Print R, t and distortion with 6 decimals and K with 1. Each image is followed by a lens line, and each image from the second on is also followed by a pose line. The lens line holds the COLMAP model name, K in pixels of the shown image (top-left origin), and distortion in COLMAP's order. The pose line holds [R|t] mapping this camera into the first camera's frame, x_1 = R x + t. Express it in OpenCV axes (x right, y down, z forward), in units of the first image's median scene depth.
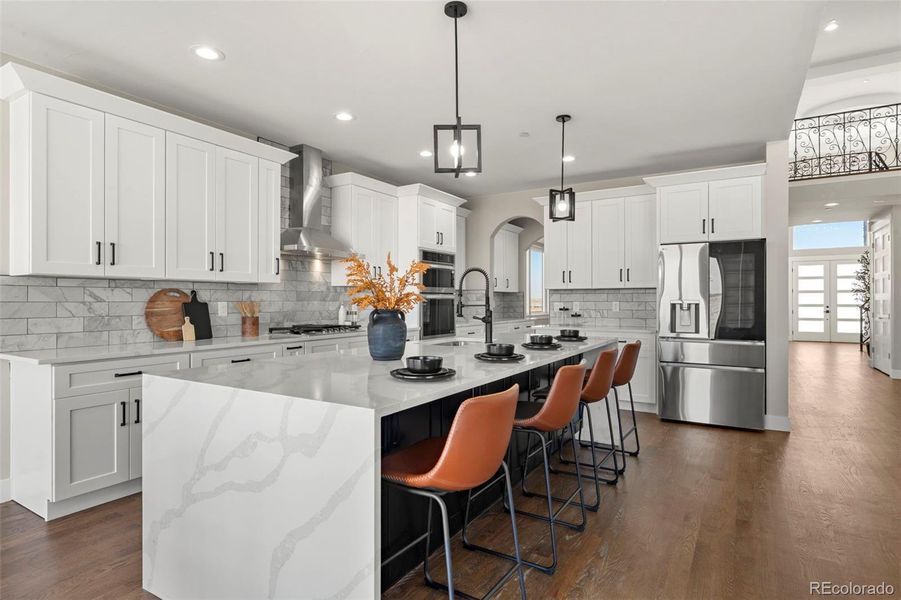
lens RADIAL K [[479.6, 0, 450.5], [0, 479.6, 300.0], [0, 0, 1]] dist [-0.001875, -0.000319]
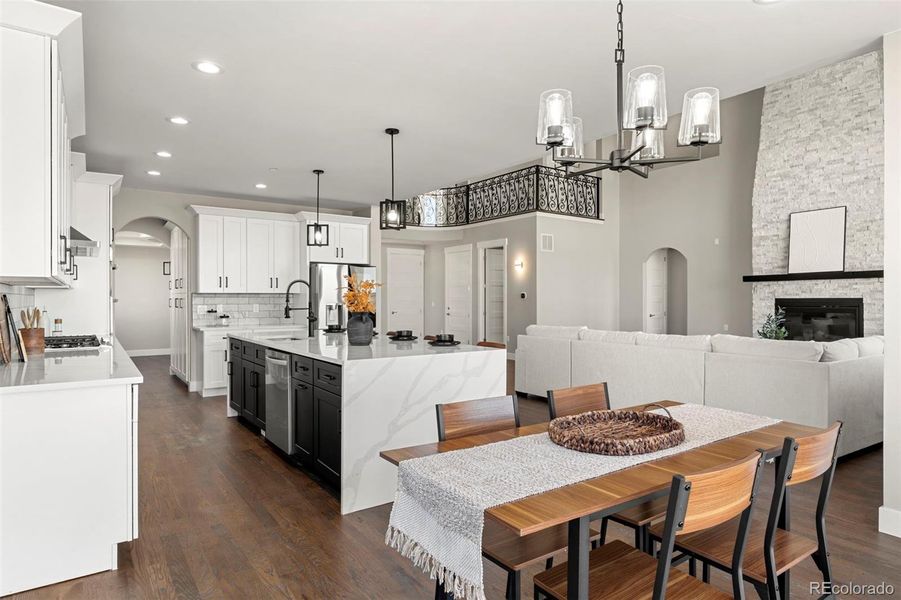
lens RADIAL K [[479.6, 0, 450.5], [0, 479.6, 300.0], [0, 0, 1]] dist [-0.001875, -0.000319]
pose [[0.439072, -0.002678, 0.898448, -0.935704], [0.002148, 0.999996, 0.001931, -0.014043], [-0.898449, 0.001082, 0.439076, 0.053829]]
